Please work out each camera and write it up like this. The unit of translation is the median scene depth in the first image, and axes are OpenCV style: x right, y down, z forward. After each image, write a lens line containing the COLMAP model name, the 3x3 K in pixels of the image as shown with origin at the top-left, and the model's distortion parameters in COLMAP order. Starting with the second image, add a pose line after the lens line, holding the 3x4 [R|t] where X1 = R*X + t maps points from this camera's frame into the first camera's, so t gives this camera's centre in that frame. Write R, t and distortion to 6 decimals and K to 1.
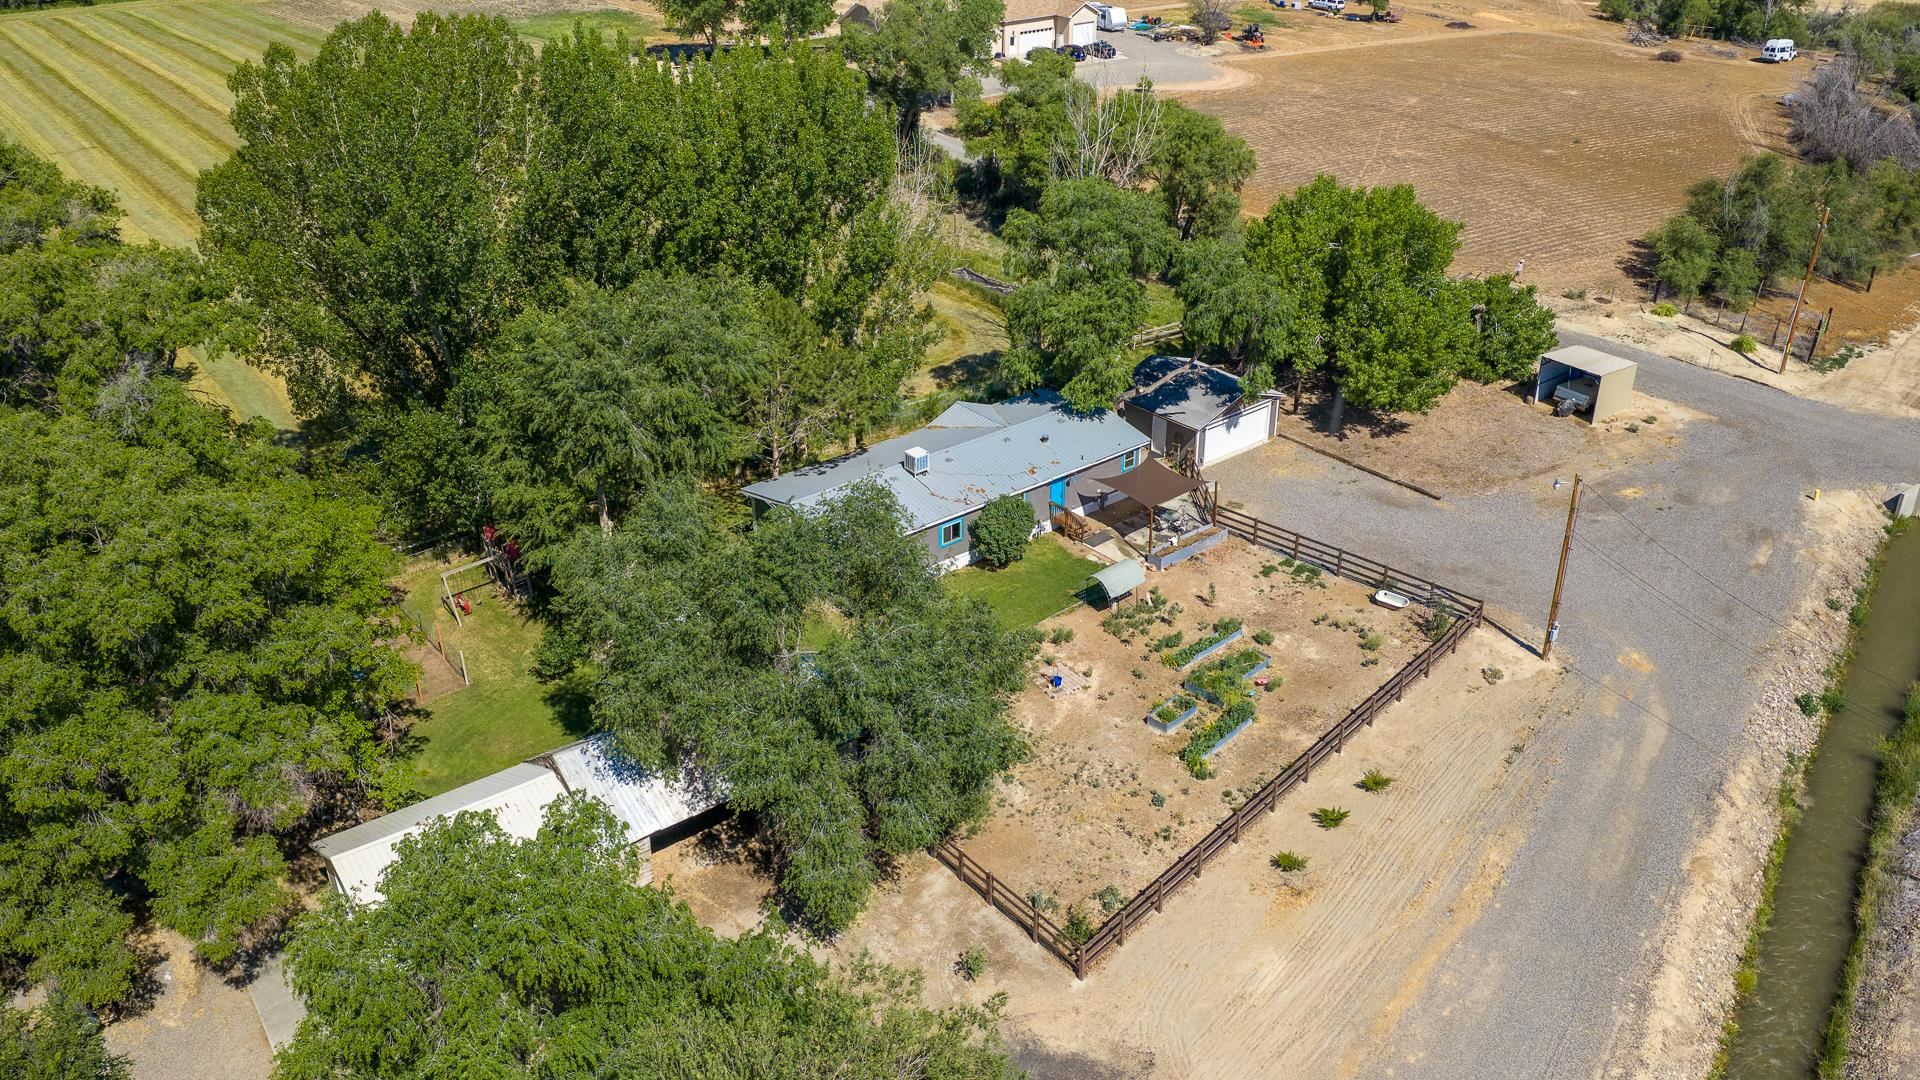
lens RADIAL K [[1615.3, 0, 960.0], [0, 1615.3, 540.0], [0, 0, 1]] dist [-0.010346, -0.007926]
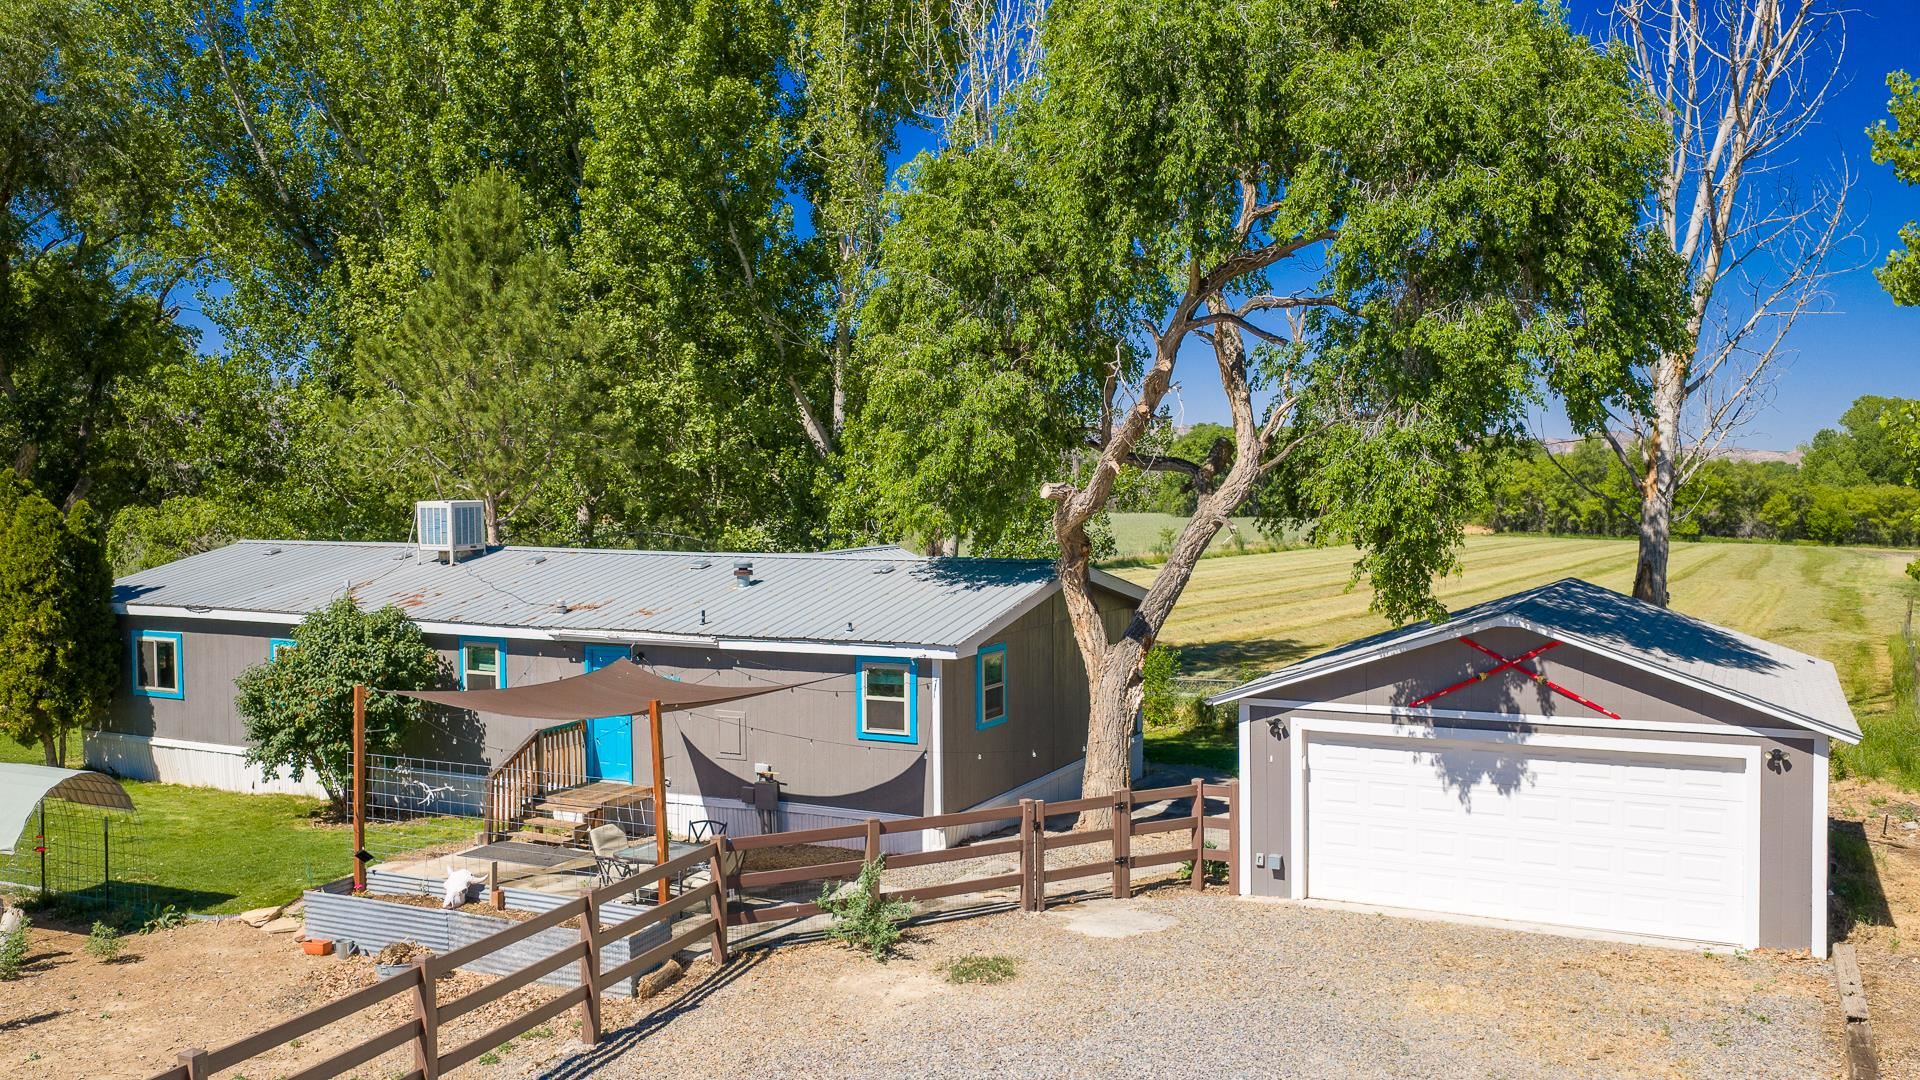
lens RADIAL K [[1586.0, 0, 960.0], [0, 1586.0, 540.0], [0, 0, 1]] dist [0.017530, -0.041656]
pose [[0.409247, 0.042514, -0.911433, 0.359602], [-0.426006, 0.892255, -0.149664, -0.039777], [0.806868, 0.449525, 0.383264, 0.901424]]
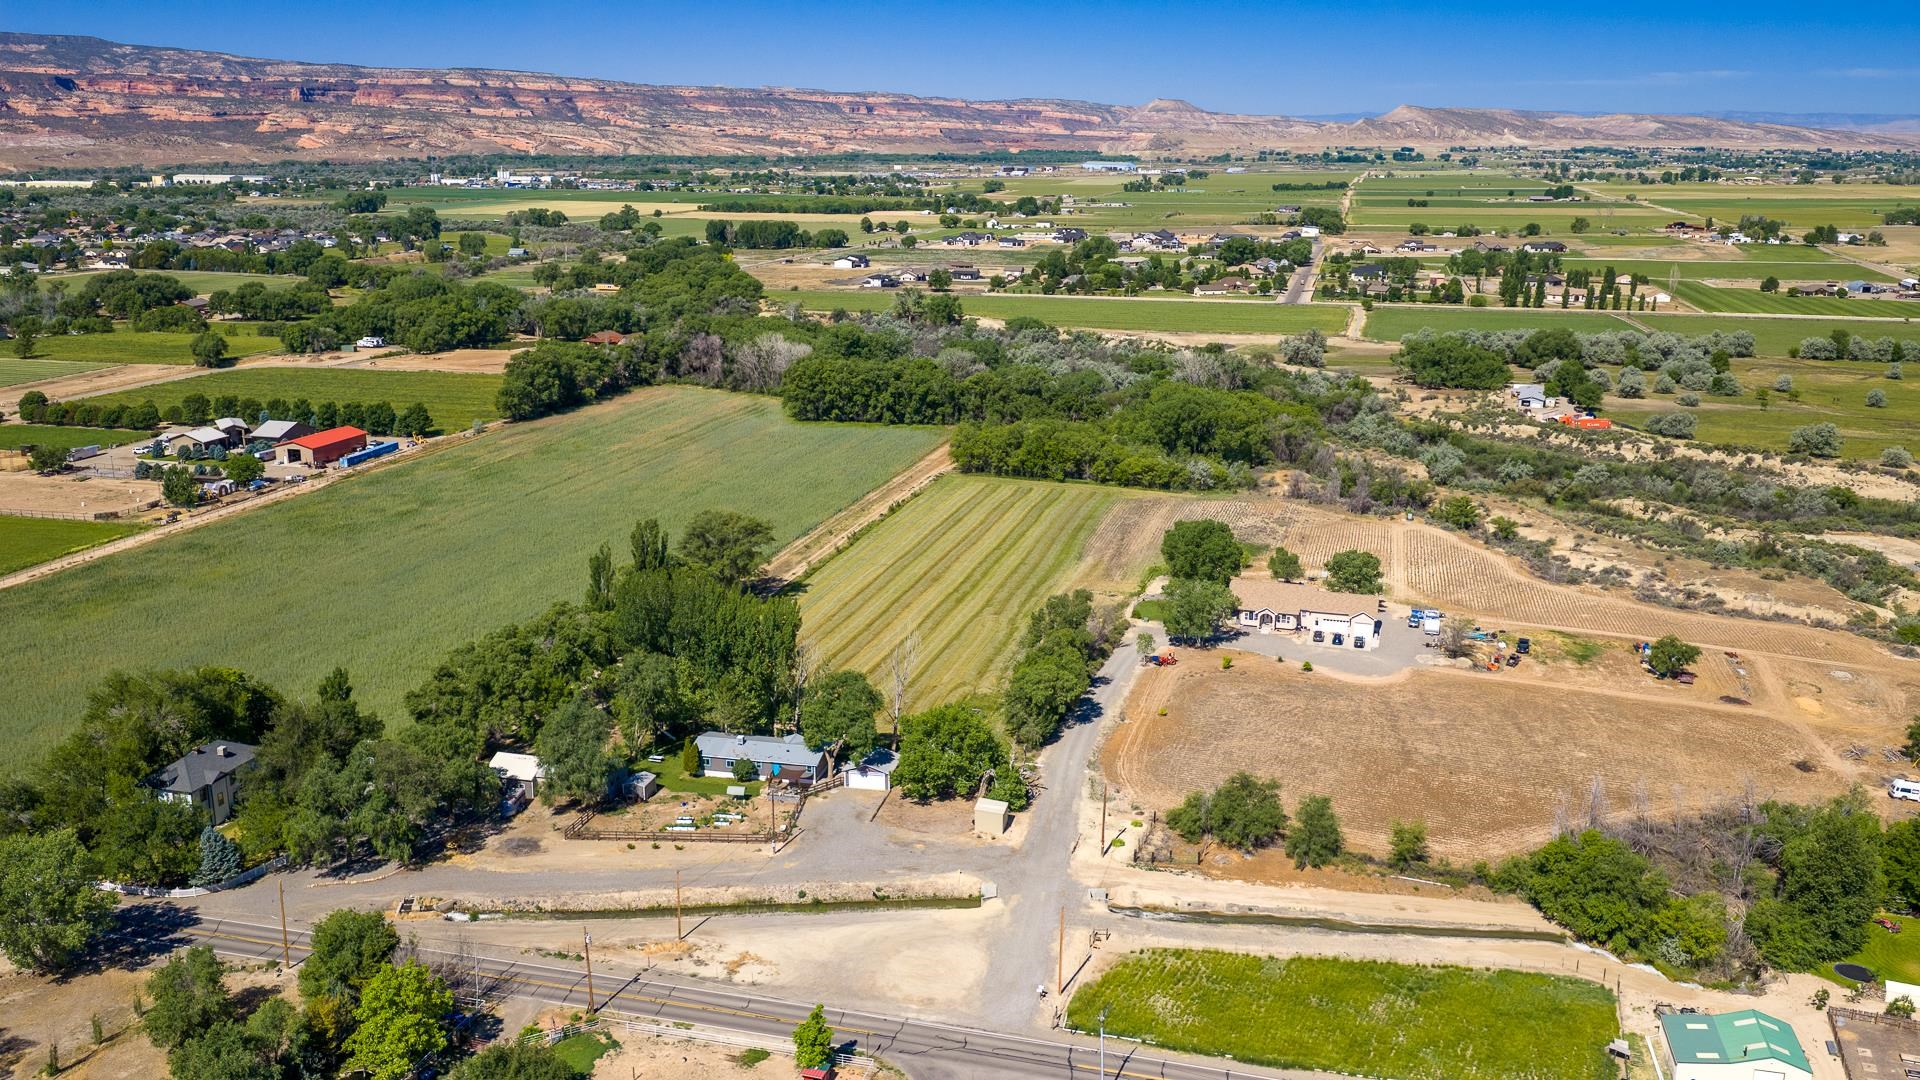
lens RADIAL K [[1586.0, 0, 960.0], [0, 1586.0, 540.0], [0, 0, 1]] dist [0.017530, -0.041656]
pose [[0.627552, 0.208227, -0.750213, 2.237360], [-0.376310, 0.924668, -0.058135, -0.354819], [0.681593, 0.318796, 0.658635, -0.741088]]
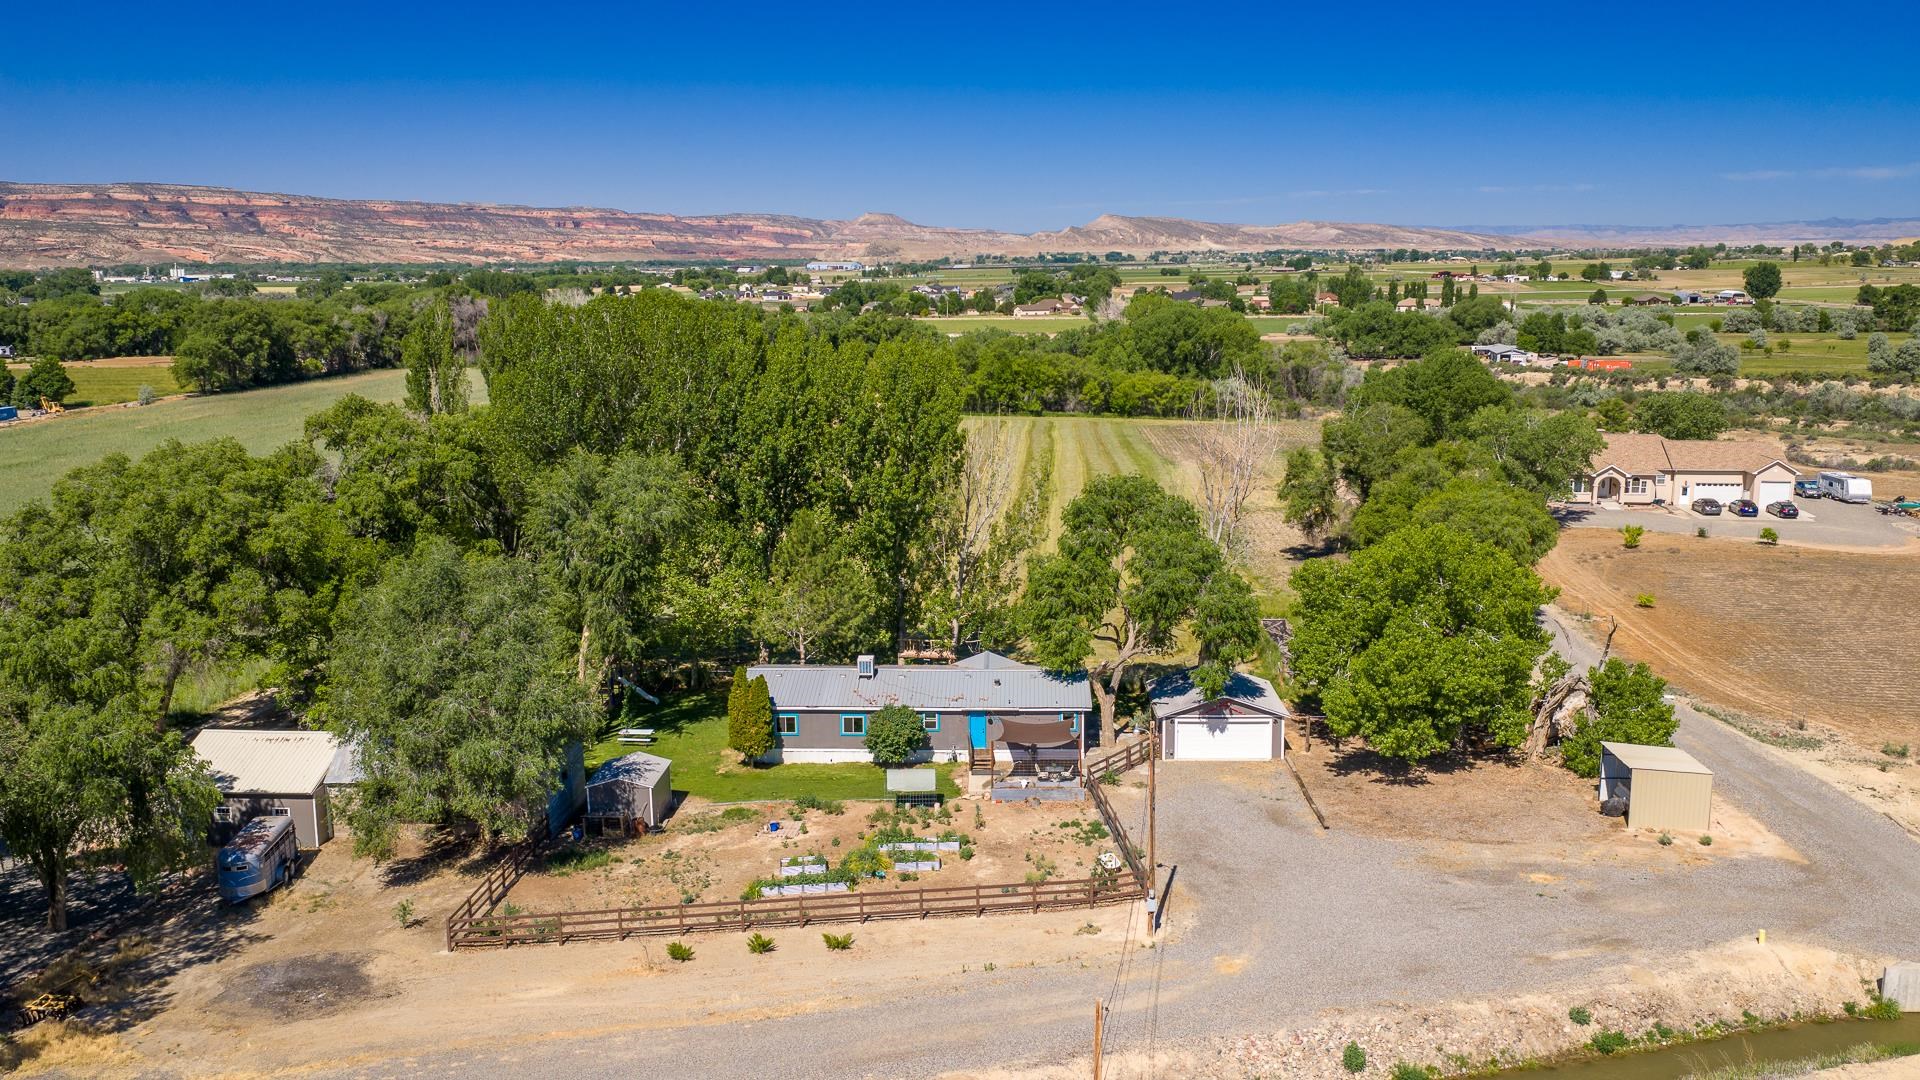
lens RADIAL K [[1586.0, 0, 960.0], [0, 1586.0, 540.0], [0, 0, 1]] dist [0.017530, -0.041656]
pose [[0.757497, 0.121759, -0.641383, 0.710288], [-0.307549, 0.933161, -0.186077, 0.055249], [0.575857, 0.338209, 0.744314, 0.144455]]
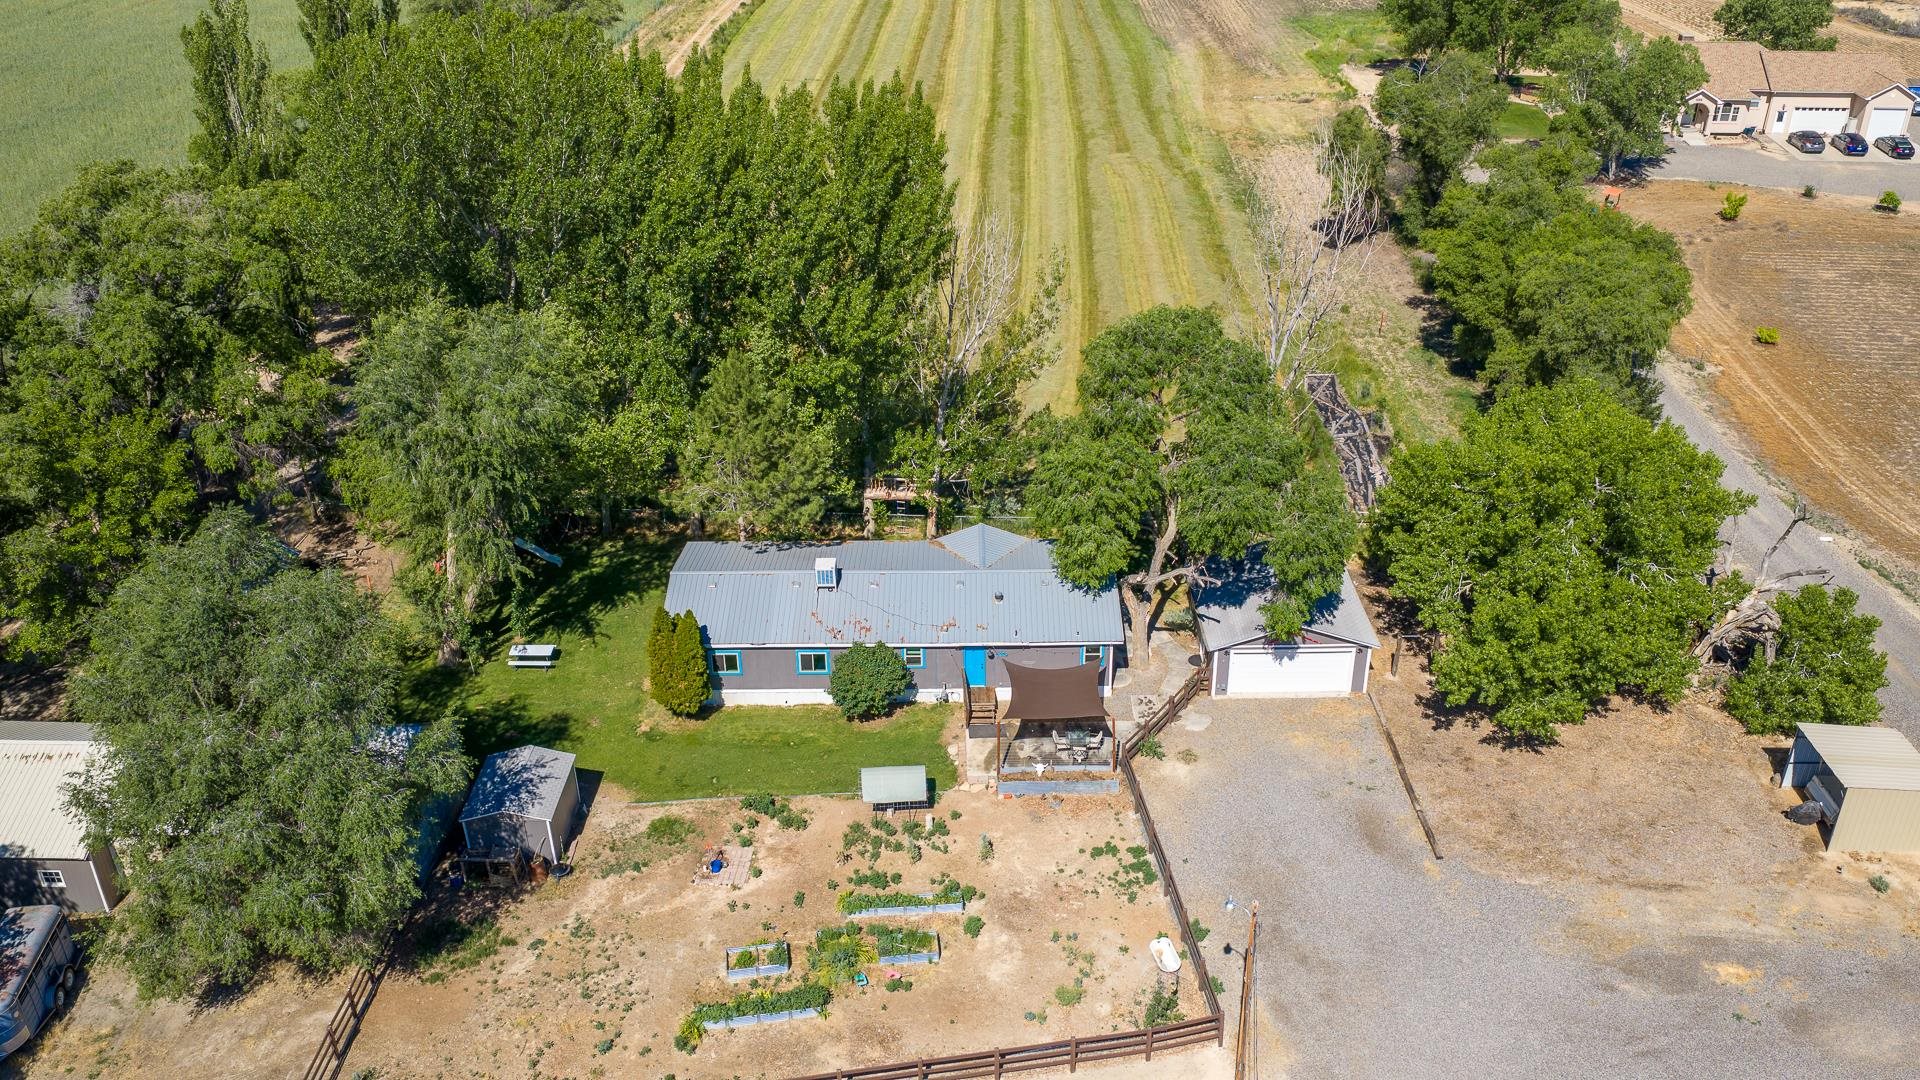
lens RADIAL K [[1586.0, 0, 960.0], [0, 1586.0, 540.0], [0, 0, 1]] dist [0.017530, -0.041656]
pose [[0.779564, 0.306933, -0.545960, 0.476735], [-0.293742, 0.949048, 0.114117, -0.178102], [0.553169, 0.071410, 0.830003, 0.294699]]
